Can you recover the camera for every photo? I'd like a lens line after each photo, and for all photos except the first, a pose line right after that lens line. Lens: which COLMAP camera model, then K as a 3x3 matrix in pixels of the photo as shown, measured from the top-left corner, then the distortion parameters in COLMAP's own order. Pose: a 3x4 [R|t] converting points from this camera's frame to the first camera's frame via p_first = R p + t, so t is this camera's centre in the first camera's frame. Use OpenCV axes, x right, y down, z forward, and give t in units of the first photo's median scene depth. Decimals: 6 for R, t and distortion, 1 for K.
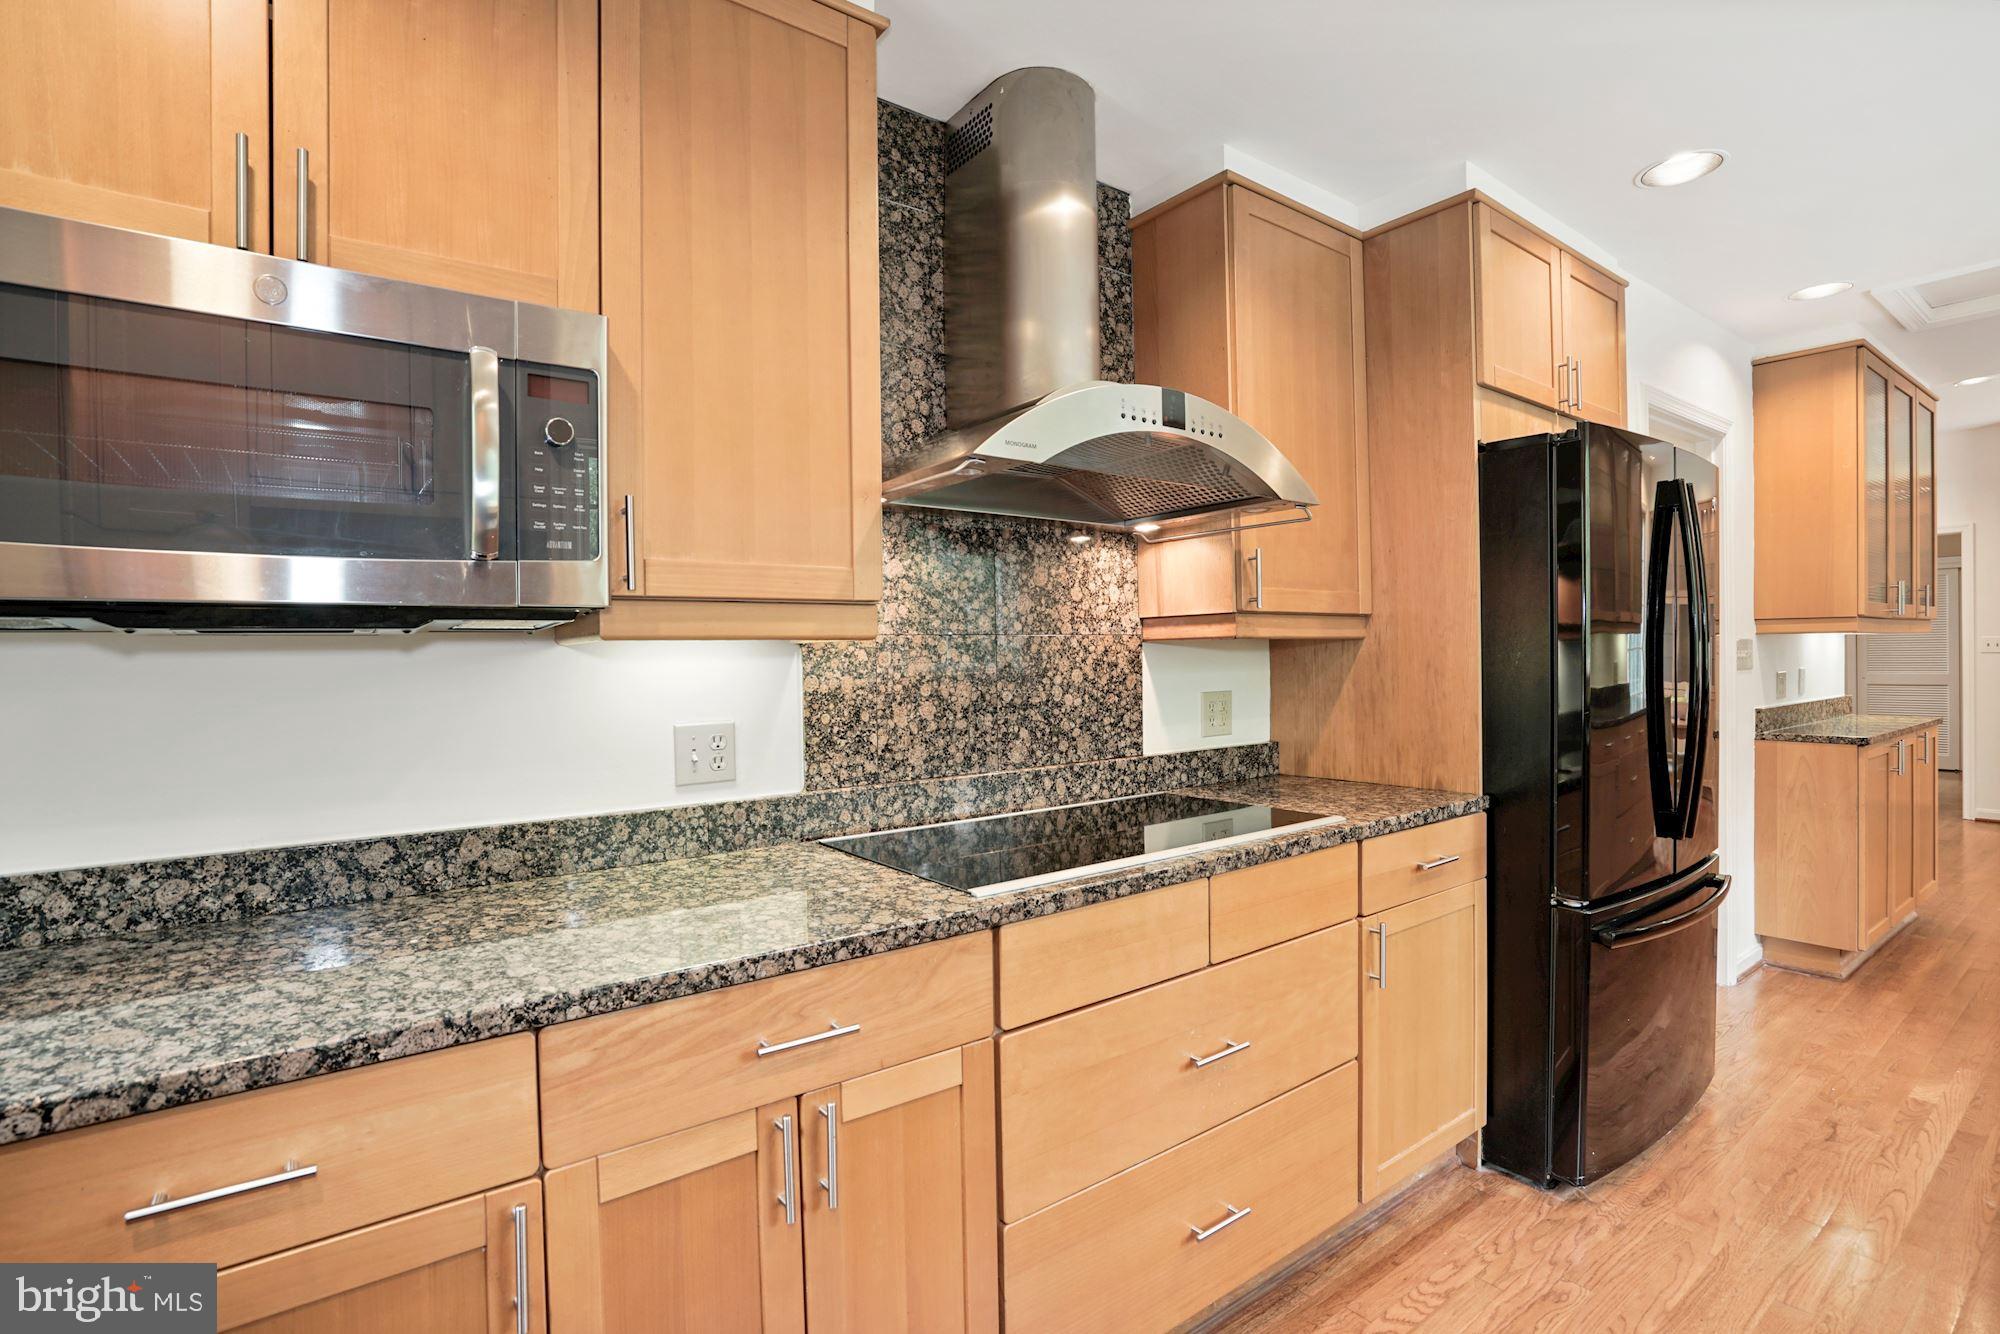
lens RADIAL K [[922.1, 0, 1045.4], [0, 922.1, 668.3], [0, 0, 1]] dist [-0.041981, 0.001802]
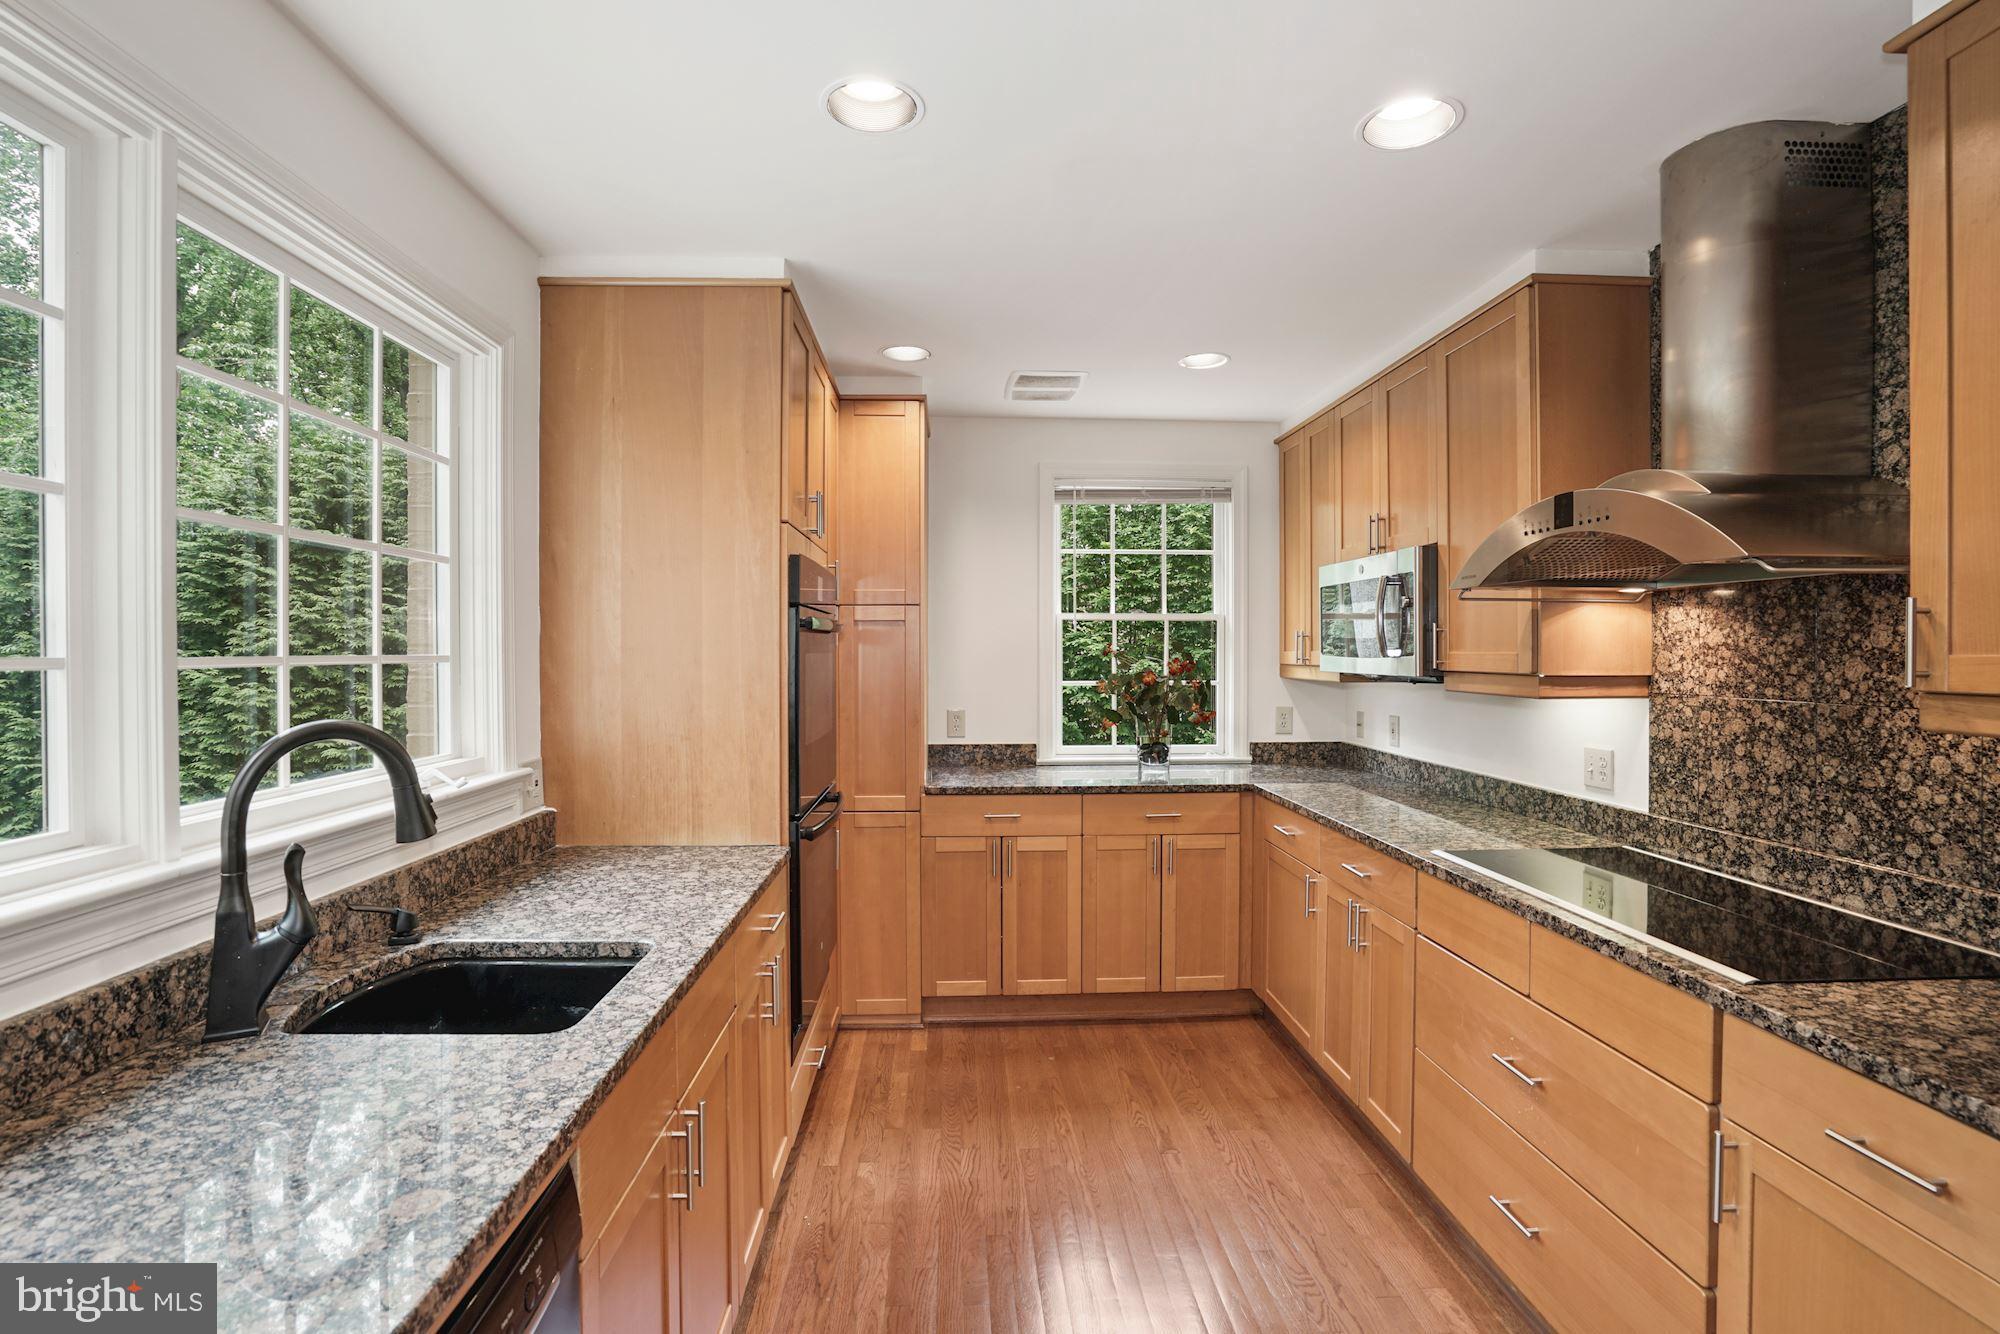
lens RADIAL K [[922.1, 0, 998.7], [0, 922.1, 660.9], [0, 0, 1]] dist [-0.041981, 0.001802]
pose [[-0.562224, 0.025075, -0.826605, 1.184111], [-0.007228, 0.999353, 0.035231, -0.107597], [0.826953, 0.025783, -0.561679, 0.857964]]
